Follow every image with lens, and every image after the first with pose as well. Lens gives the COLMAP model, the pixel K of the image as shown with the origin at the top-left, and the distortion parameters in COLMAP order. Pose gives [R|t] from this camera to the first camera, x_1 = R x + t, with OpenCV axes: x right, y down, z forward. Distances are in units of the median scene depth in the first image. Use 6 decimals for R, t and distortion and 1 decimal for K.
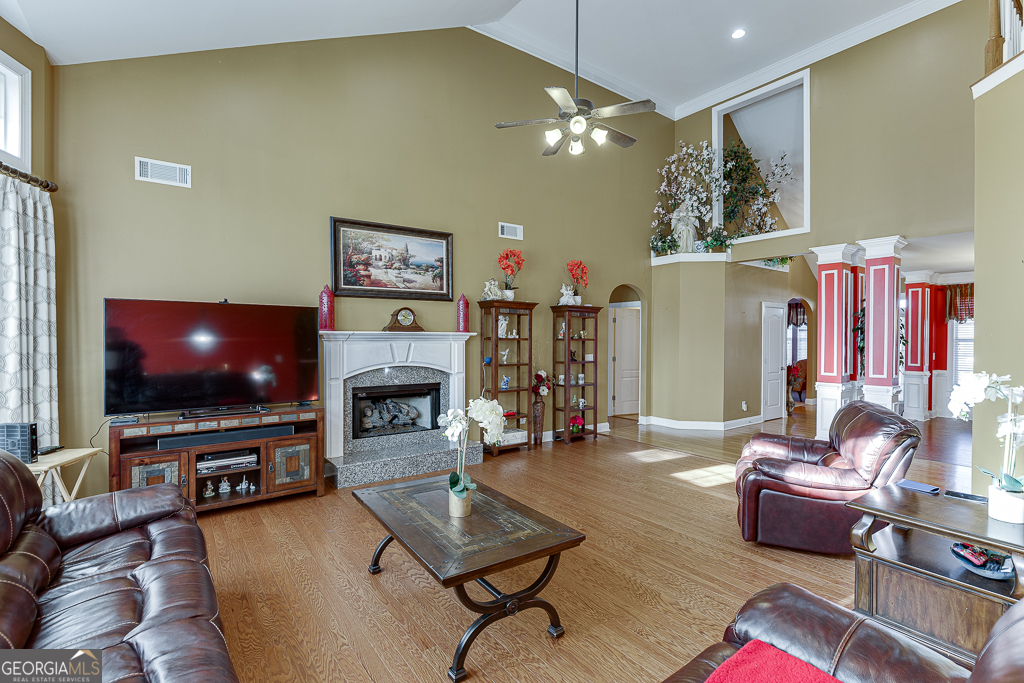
lens RADIAL K [[489.8, 0, 518.5], [0, 489.8, 340.8], [0, 0, 1]] dist [-0.000132, -0.000282]
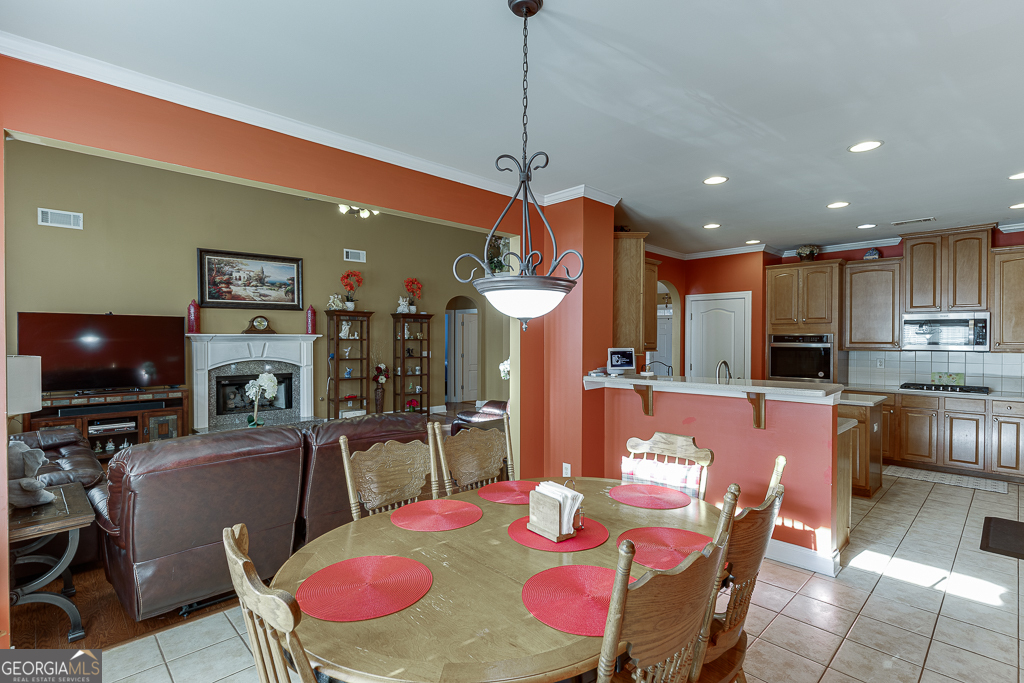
lens RADIAL K [[497.9, 0, 512.0], [0, 497.9, 341.5], [0, 0, 1]] dist [-0.000968, 0.000101]
pose [[0.990983, -0.001823, 0.133973, 0.254517], [0.001590, 0.999997, 0.001844, 0.000060], [-0.133976, -0.001614, 0.990983, -0.411362]]
